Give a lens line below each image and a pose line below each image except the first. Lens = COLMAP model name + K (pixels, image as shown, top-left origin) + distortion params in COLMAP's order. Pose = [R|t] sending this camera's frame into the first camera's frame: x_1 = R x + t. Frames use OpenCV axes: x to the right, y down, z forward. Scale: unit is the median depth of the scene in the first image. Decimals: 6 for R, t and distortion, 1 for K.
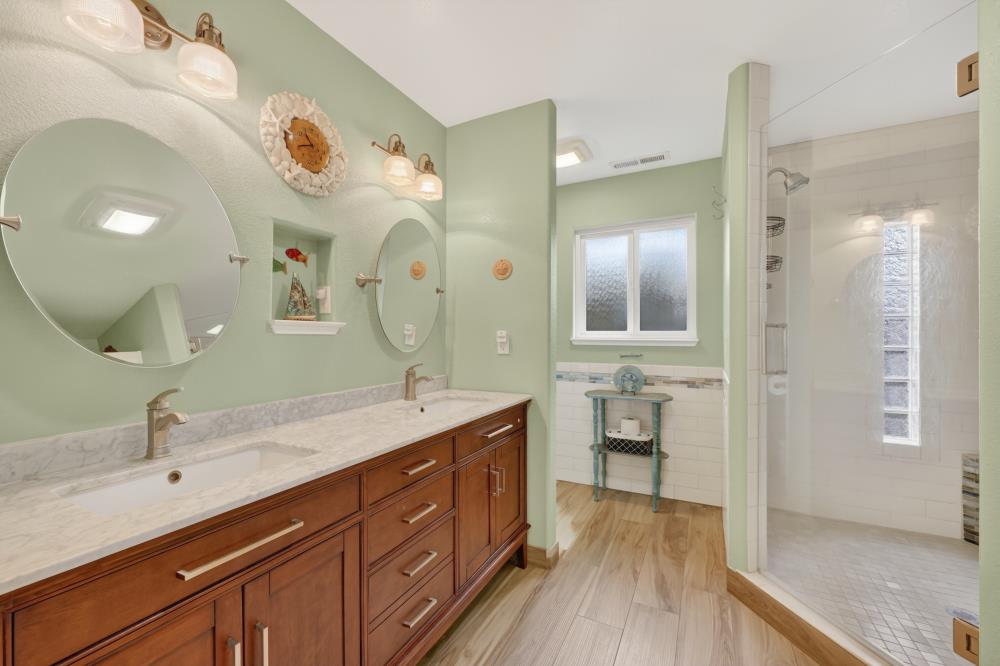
lens RADIAL K [[400.8, 0, 500.2], [0, 400.8, 331.9], [0, 0, 1]] dist [-0.000432, -0.000126]
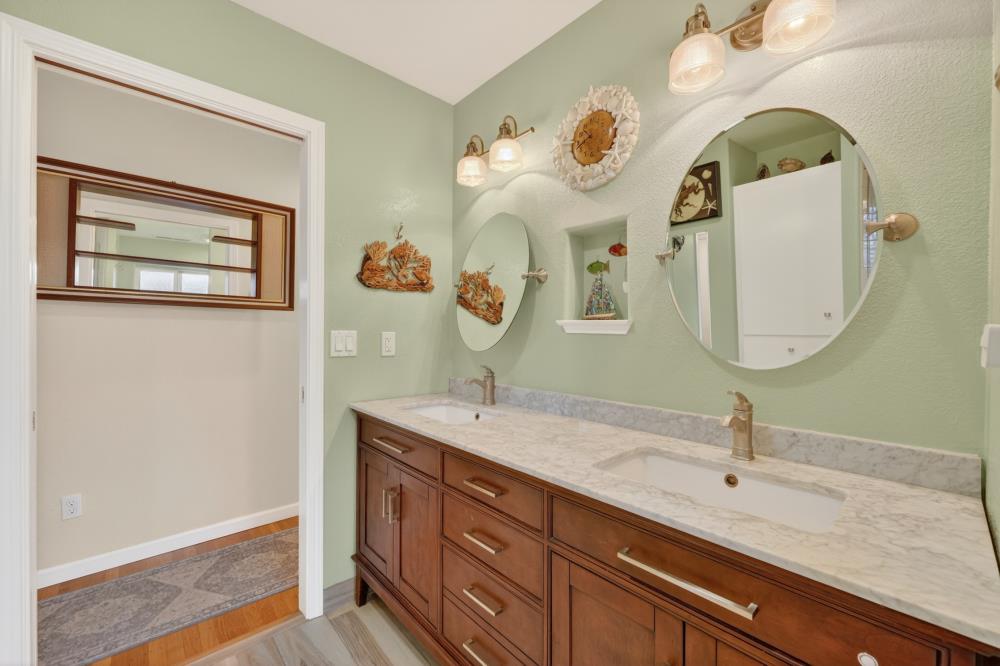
lens RADIAL K [[400.8, 0, 500.2], [0, 400.8, 331.9], [0, 0, 1]] dist [-0.000432, -0.000126]
pose [[-0.349912, -0.010572, -0.936723, 0.500441], [-0.007403, 0.999936, -0.008519, 0.012445], [0.936753, 0.003954, -0.349968, 1.132914]]
